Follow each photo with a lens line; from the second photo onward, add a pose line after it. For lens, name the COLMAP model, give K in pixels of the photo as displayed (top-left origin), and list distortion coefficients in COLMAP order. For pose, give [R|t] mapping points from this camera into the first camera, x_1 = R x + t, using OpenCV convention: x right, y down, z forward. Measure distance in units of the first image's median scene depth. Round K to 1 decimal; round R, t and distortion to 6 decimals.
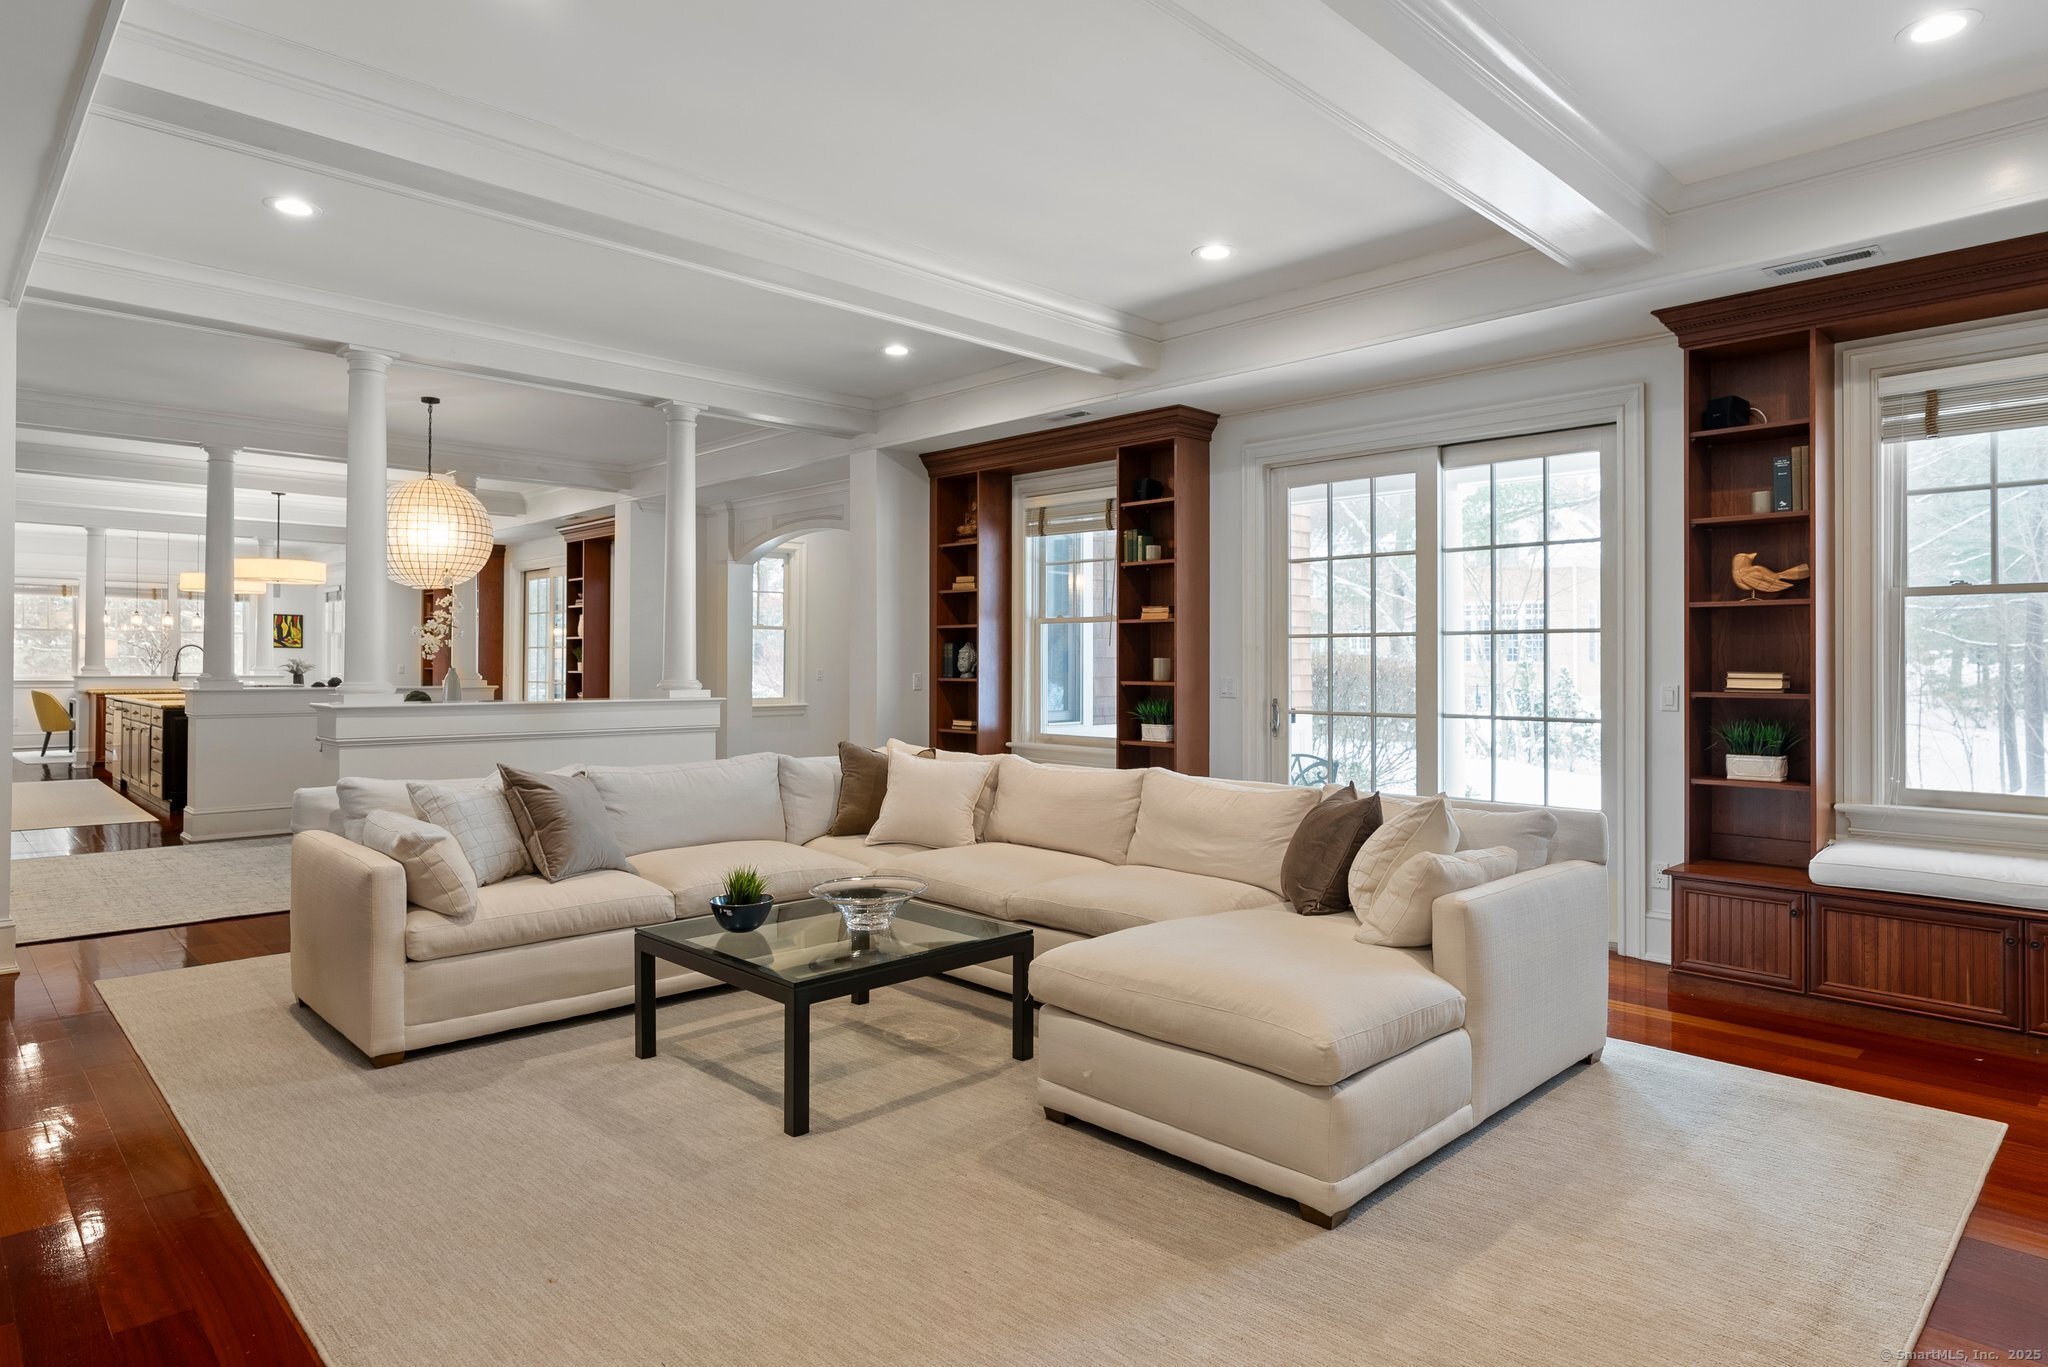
lens RADIAL K [[1150.4, 0, 1046.6], [0, 1150.4, 675.5], [0, 0, 1]] dist [-0.020478, 0.001008]
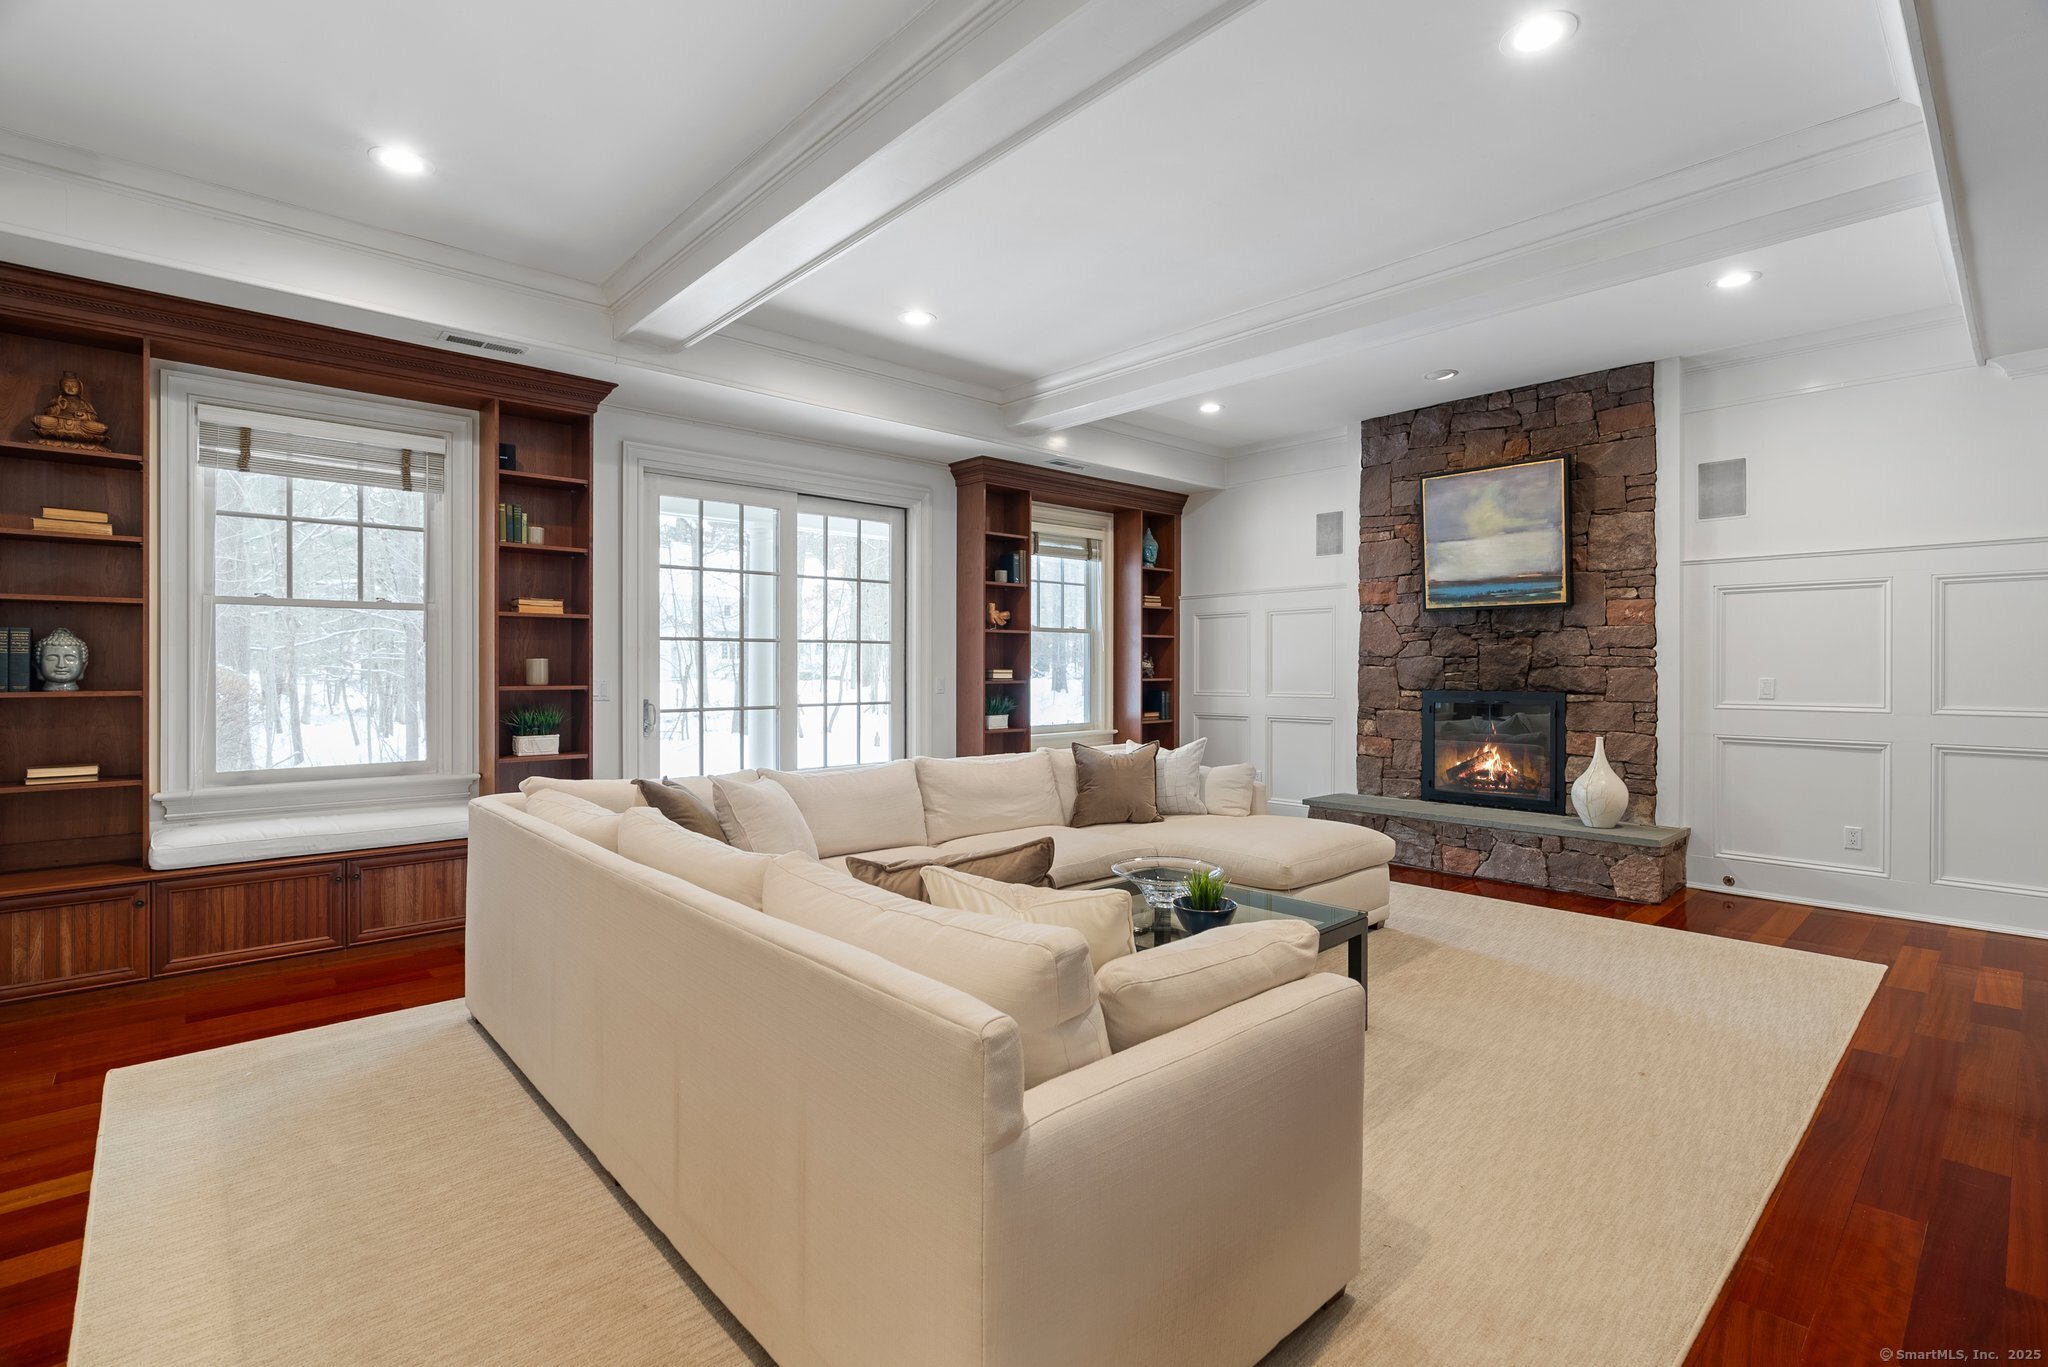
lens RADIAL K [[937.1, 0, 1028.3], [0, 937.1, 667.2], [0, 0, 1]] dist [-0.014337, 0.002713]
pose [[0.044036, -0.003807, 0.999023, -0.516113], [0.009432, 0.999950, 0.003395, -0.006654], [-0.998985, 0.009273, 0.044069, 0.530963]]
